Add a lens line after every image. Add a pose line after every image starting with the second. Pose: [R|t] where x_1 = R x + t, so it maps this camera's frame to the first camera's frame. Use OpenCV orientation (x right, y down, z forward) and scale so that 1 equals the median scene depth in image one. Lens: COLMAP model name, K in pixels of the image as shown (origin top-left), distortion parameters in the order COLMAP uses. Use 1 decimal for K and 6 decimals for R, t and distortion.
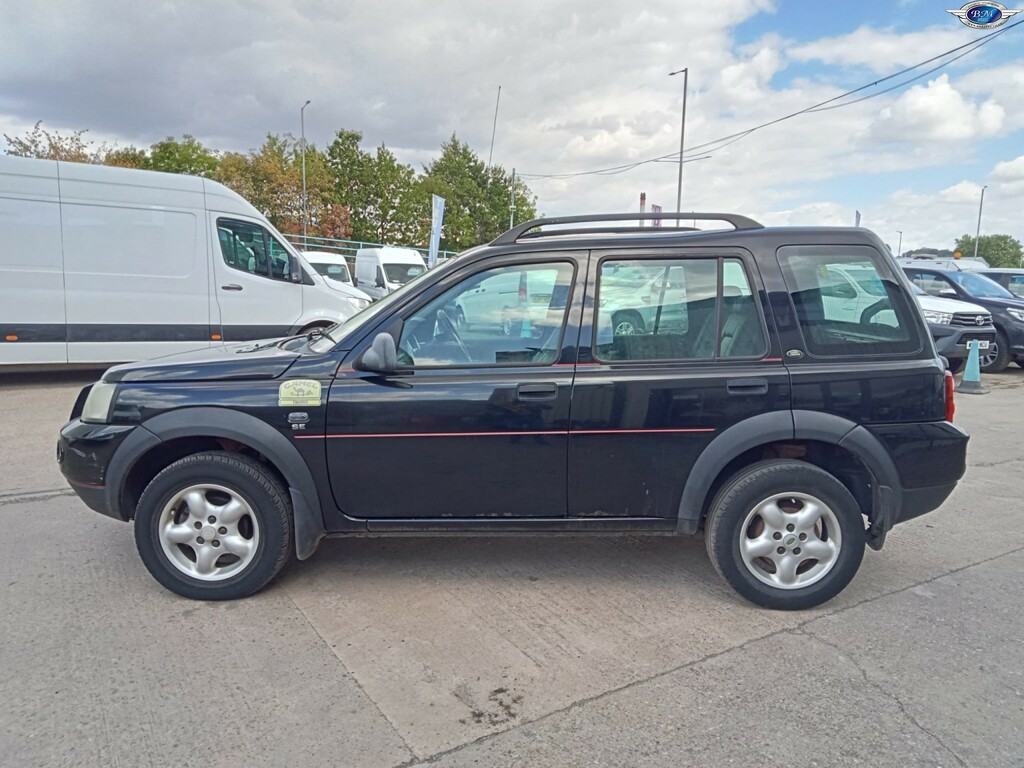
lens RADIAL K [[778.3, 0, 512.3], [0, 778.3, 386.5], [0, 0, 1]] dist [0.003502, 0.007114]
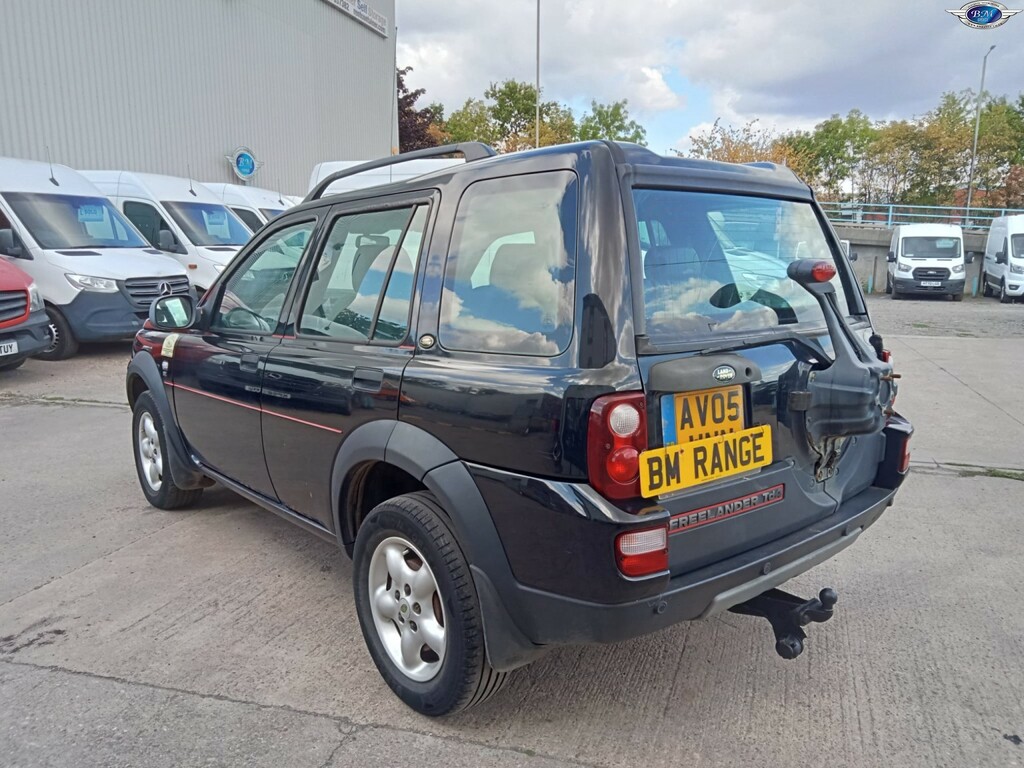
lens RADIAL K [[778.3, 0, 513.1], [0, 778.3, 381.2], [0, 0, 1]] dist [0.003502, 0.007114]
pose [[0.650417, 0.102246, -0.752664, 0.125593], [-0.088550, 0.994349, 0.058557, -0.007290], [0.754398, 0.028562, 0.655795, 0.082644]]
